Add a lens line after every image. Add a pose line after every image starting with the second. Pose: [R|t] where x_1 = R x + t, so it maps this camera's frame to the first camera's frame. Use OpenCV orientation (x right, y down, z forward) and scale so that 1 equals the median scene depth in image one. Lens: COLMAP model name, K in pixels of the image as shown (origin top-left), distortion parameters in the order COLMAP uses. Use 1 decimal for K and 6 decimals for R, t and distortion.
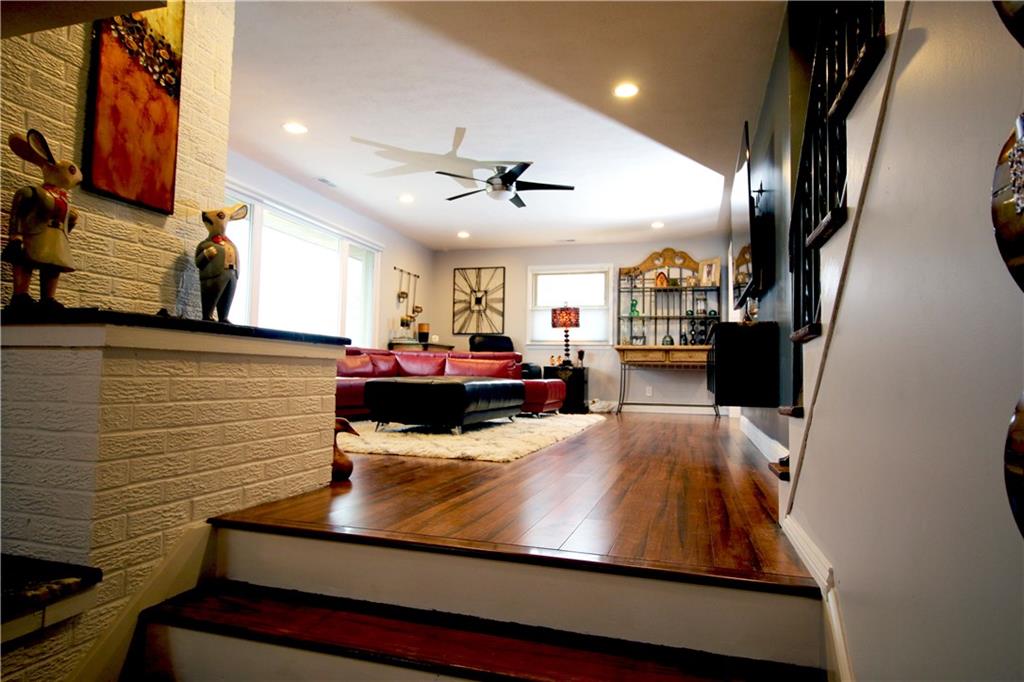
lens RADIAL K [[602.5, 0, 512.0], [0, 602.5, 341.0], [0, 0, 1]] dist [0.001999, -0.000432]
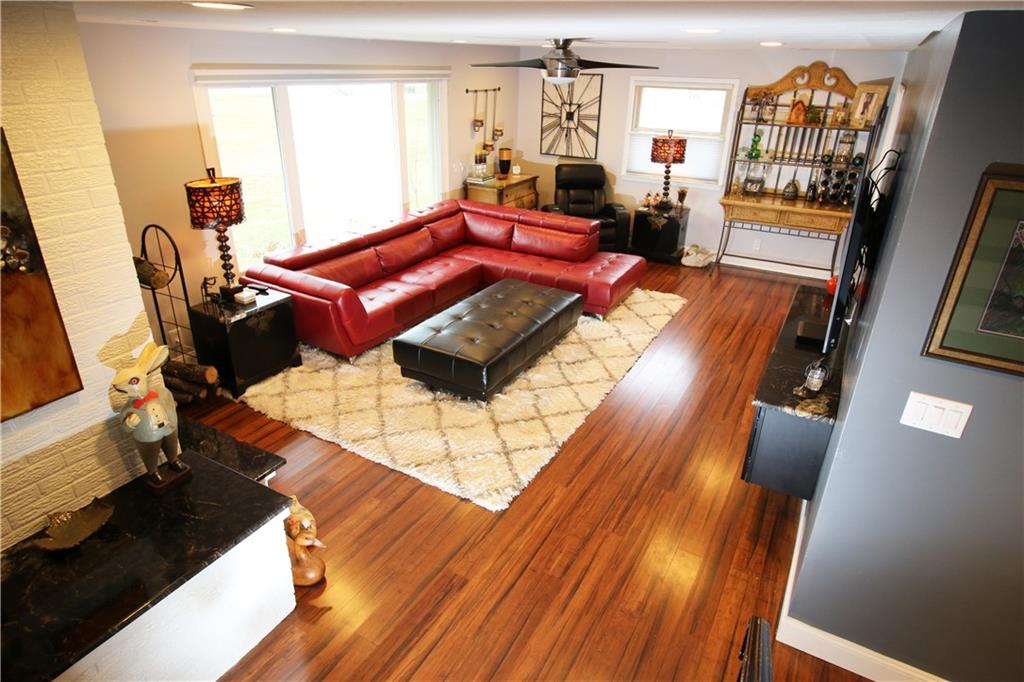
lens RADIAL K [[602.5, 0, 512.0], [0, 602.5, 341.0], [0, 0, 1]] dist [0.001999, -0.000432]
pose [[0.975166, 0.096718, -0.199239, 0.069651], [0.007625, 0.884411, 0.466647, -0.197979], [0.221343, -0.456578, 0.861710, 0.110891]]
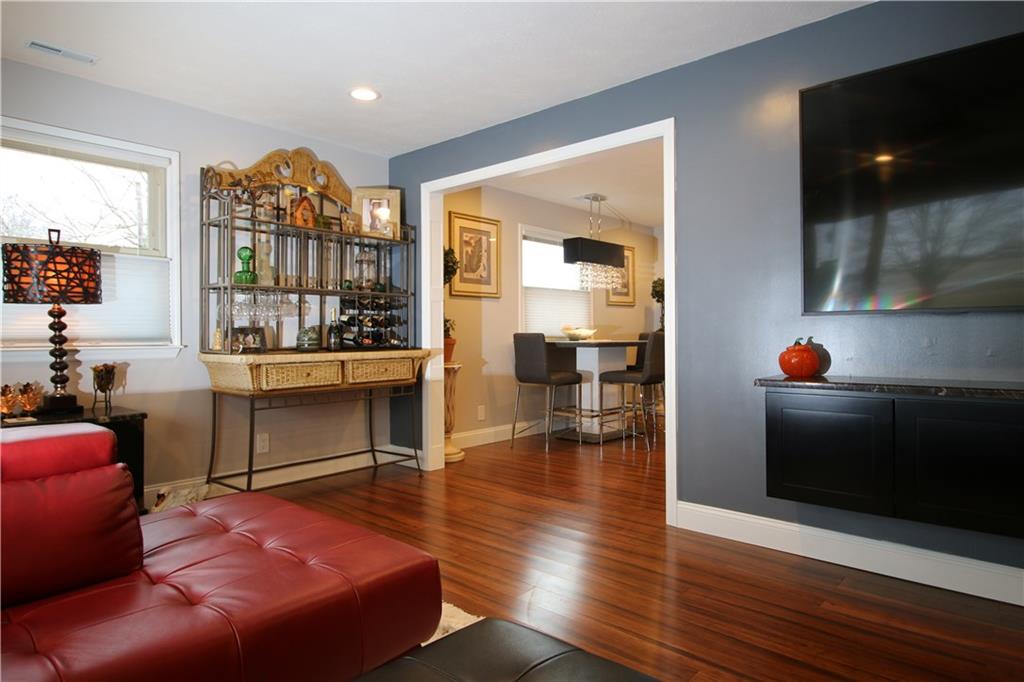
lens RADIAL K [[602.5, 0, 512.0], [0, 602.5, 341.0], [0, 0, 1]] dist [0.001999, -0.000432]
pose [[0.429640, -0.023237, 0.902701, -0.113724], [-0.038810, 0.998270, 0.044169, -0.026103], [-0.902166, -0.054011, 0.427995, 0.617705]]
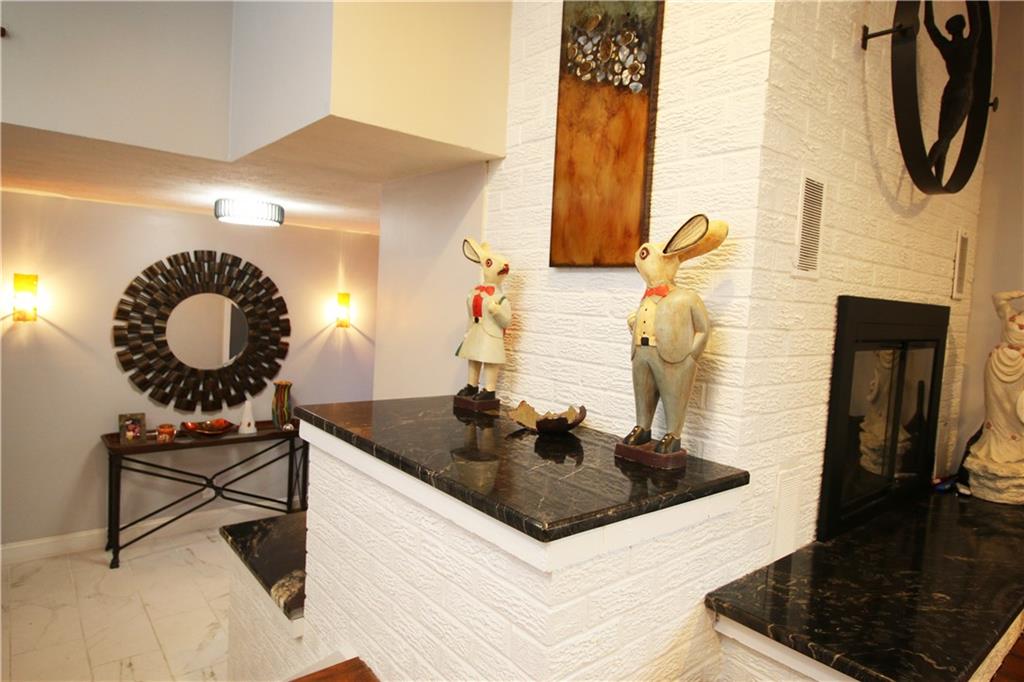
lens RADIAL K [[602.5, 0, 512.0], [0, 602.5, 341.0], [0, 0, 1]] dist [0.001999, -0.000432]
pose [[-0.548495, 0.004623, -0.836141, 0.020769], [-0.021350, 0.999581, 0.019533, -0.038776], [0.835881, 0.028565, -0.548167, 0.355314]]
